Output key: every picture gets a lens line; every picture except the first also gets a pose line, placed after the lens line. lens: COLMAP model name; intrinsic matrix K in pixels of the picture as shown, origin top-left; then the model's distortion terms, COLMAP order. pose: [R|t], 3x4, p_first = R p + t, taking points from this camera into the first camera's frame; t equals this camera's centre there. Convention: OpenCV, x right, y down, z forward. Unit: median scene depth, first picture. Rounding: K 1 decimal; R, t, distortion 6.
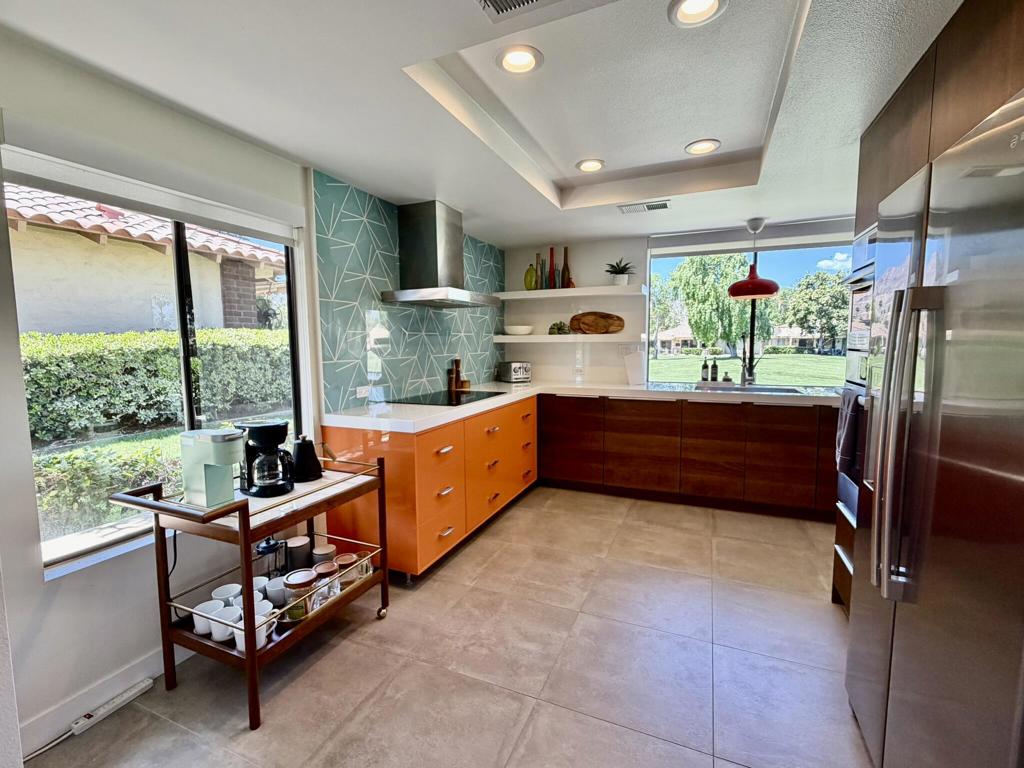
lens RADIAL K [[455.9, 0, 505.8], [0, 455.9, 386.2], [0, 0, 1]] dist [0.001110, -0.000878]
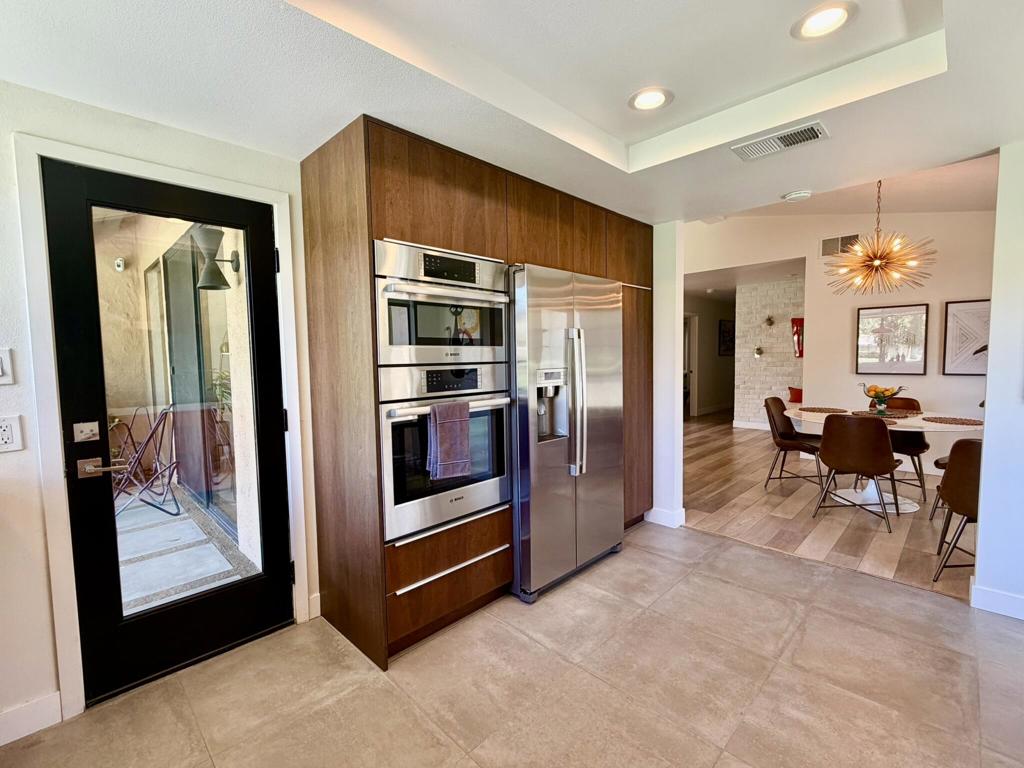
lens RADIAL K [[455.9, 0, 513.2], [0, 455.9, 380.1], [0, 0, 1]] dist [0.001110, -0.000878]
pose [[-0.935215, 0.004096, 0.354057, 0.122814], [0.060457, 0.987097, 0.148275, -0.093893], [-0.348881, 0.160074, -0.923395, 0.948546]]
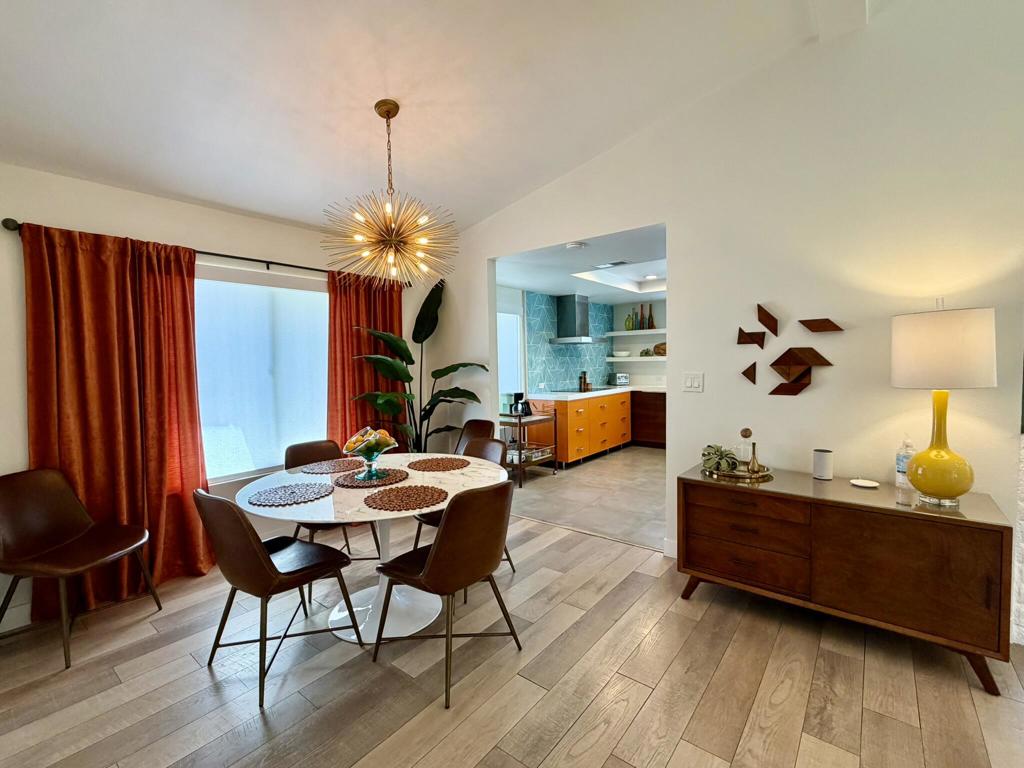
lens RADIAL K [[455.9, 0, 504.5], [0, 455.9, 380.4], [0, 0, 1]] dist [0.001110, -0.000878]
pose [[0.963860, -0.000222, -0.266407, 0.068900], [-0.013608, 0.998653, -0.050065, 0.072485], [0.266060, 0.051881, 0.962559, -0.830536]]
